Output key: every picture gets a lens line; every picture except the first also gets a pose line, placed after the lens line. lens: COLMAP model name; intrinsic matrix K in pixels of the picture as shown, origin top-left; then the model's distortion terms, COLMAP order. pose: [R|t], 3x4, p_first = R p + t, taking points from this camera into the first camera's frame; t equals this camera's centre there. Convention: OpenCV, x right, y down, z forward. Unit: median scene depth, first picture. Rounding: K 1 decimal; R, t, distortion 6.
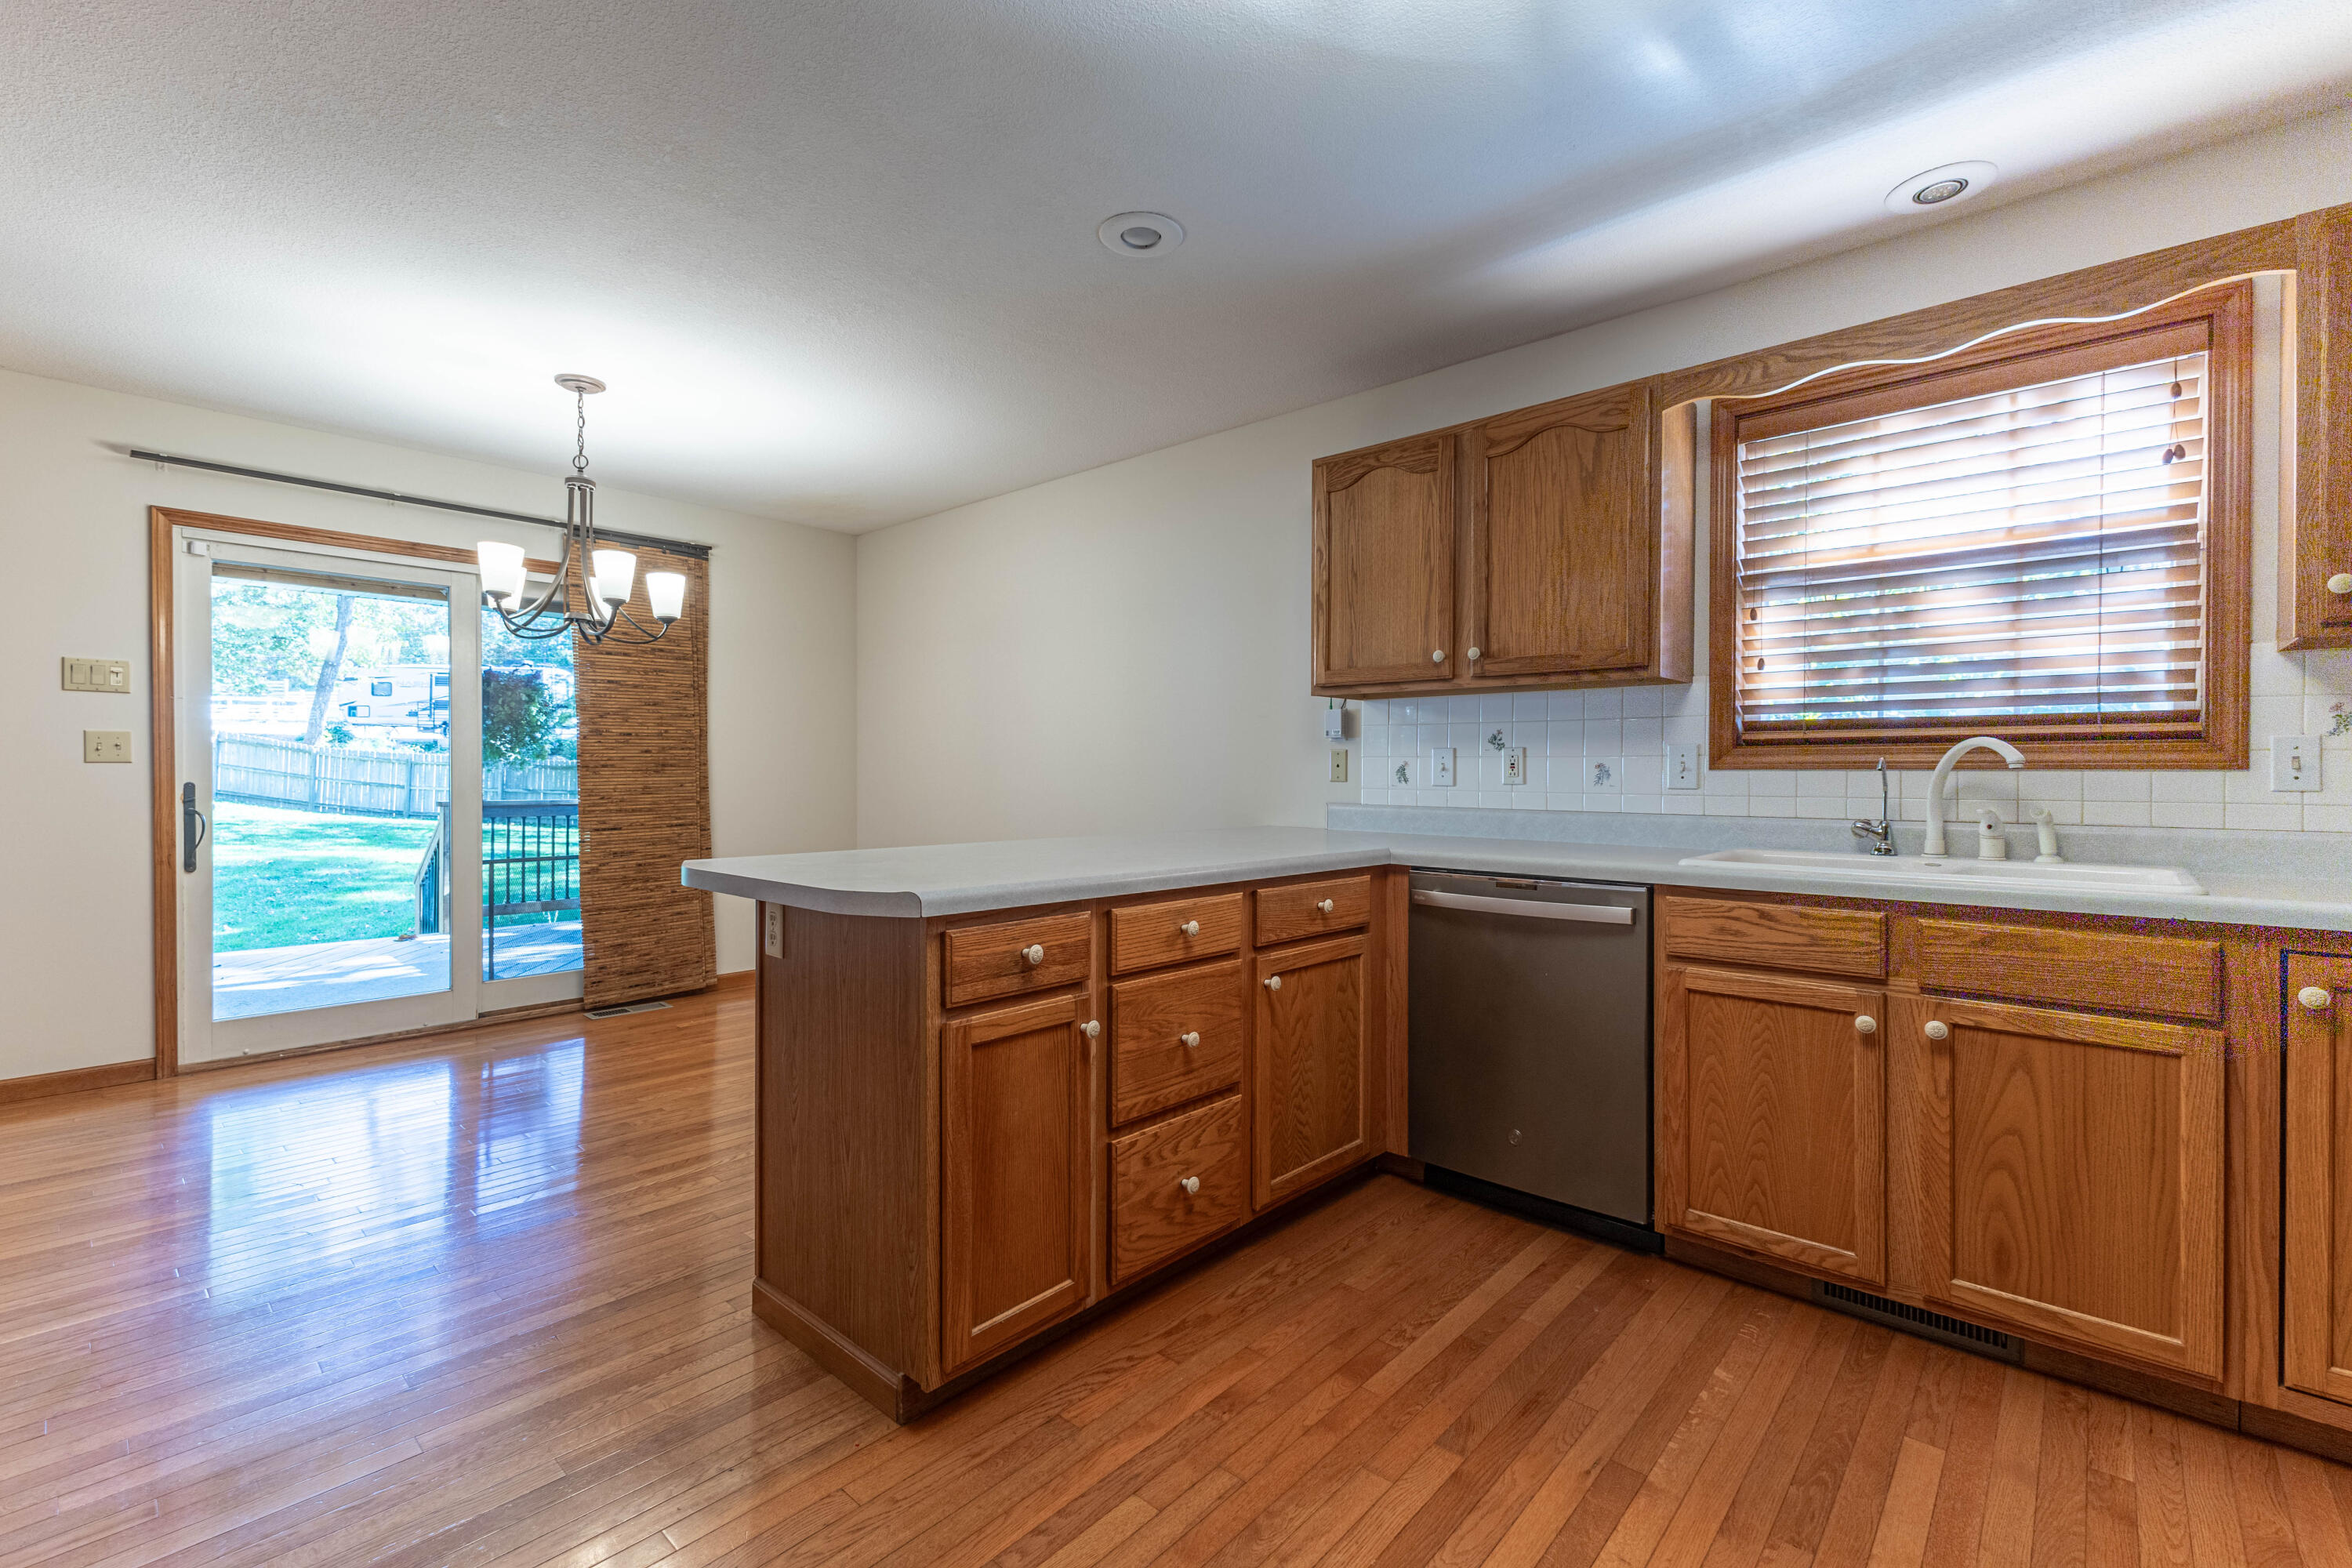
lens RADIAL K [[1008.7, 0, 1179.1], [0, 1008.7, 777.5], [0, 0, 1]] dist [0.014067, -0.004541]
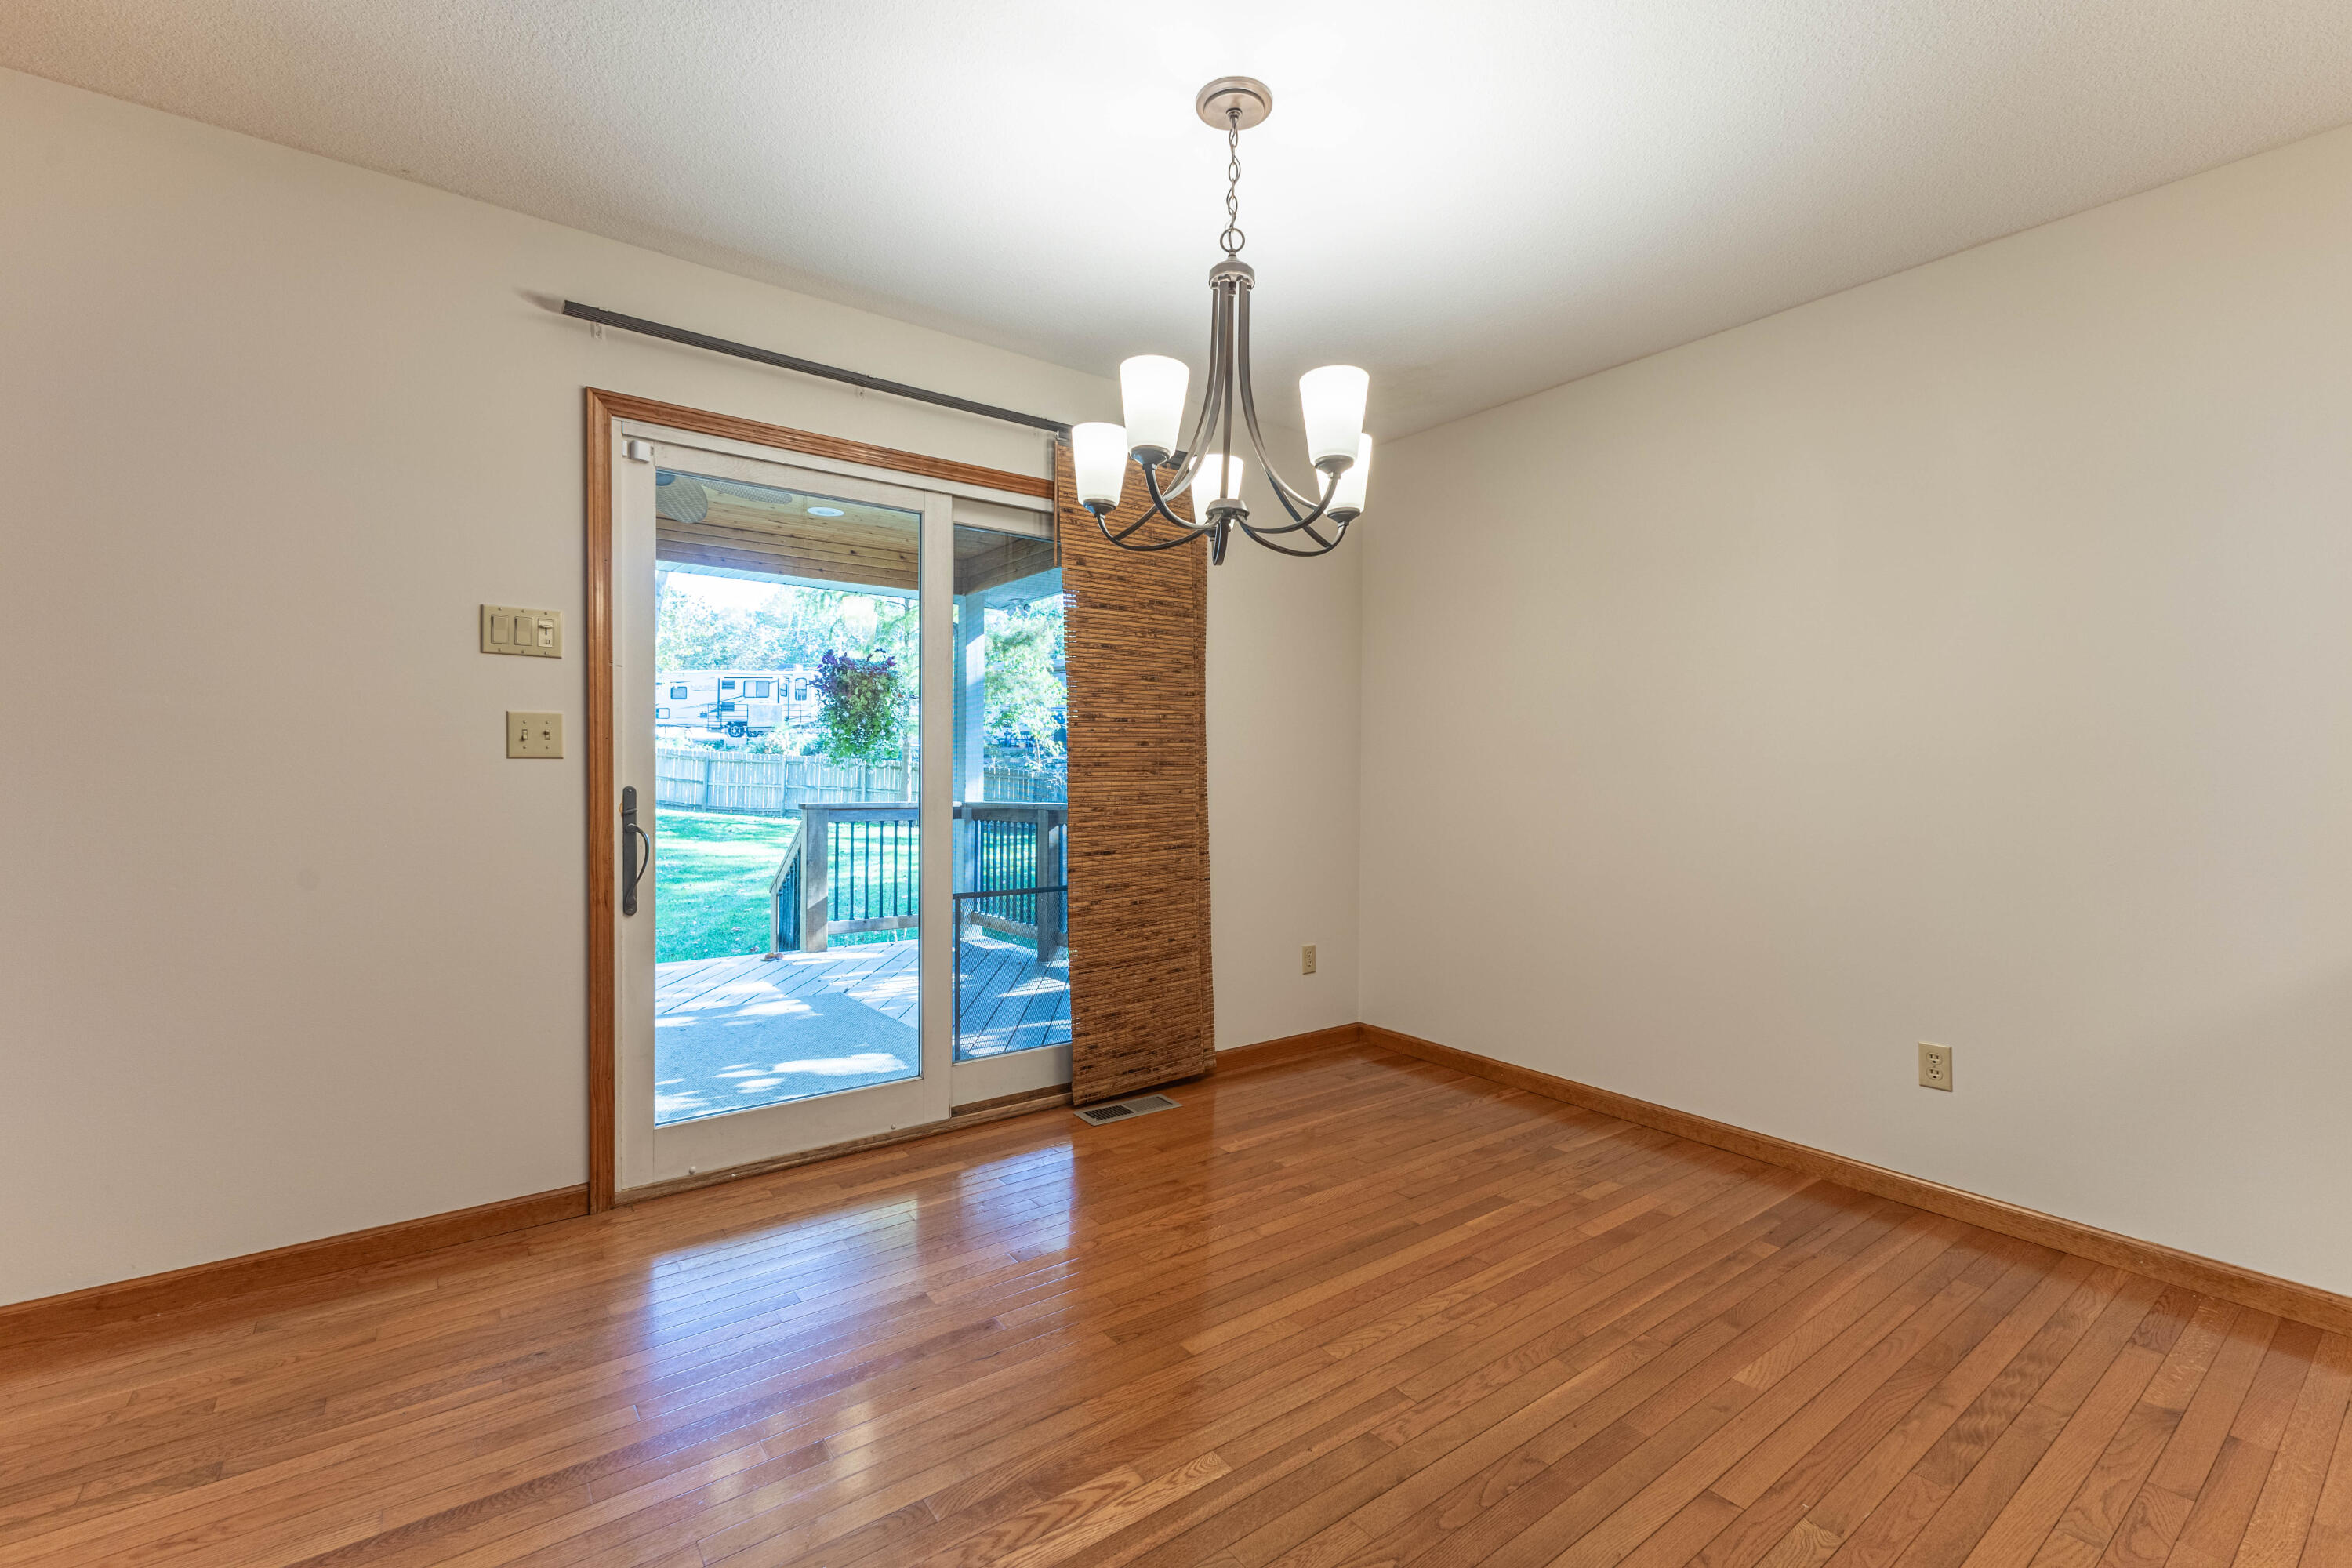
lens RADIAL K [[1013.1, 0, 1178.6], [0, 1013.1, 777.7], [0, 0, 1]] dist [0.009238, 0.000491]
pose [[0.980146, 0.005197, -0.198210, -0.527860], [-0.004899, 0.999986, 0.001993, -0.005400], [0.198218, -0.000983, 0.980158, 0.444846]]
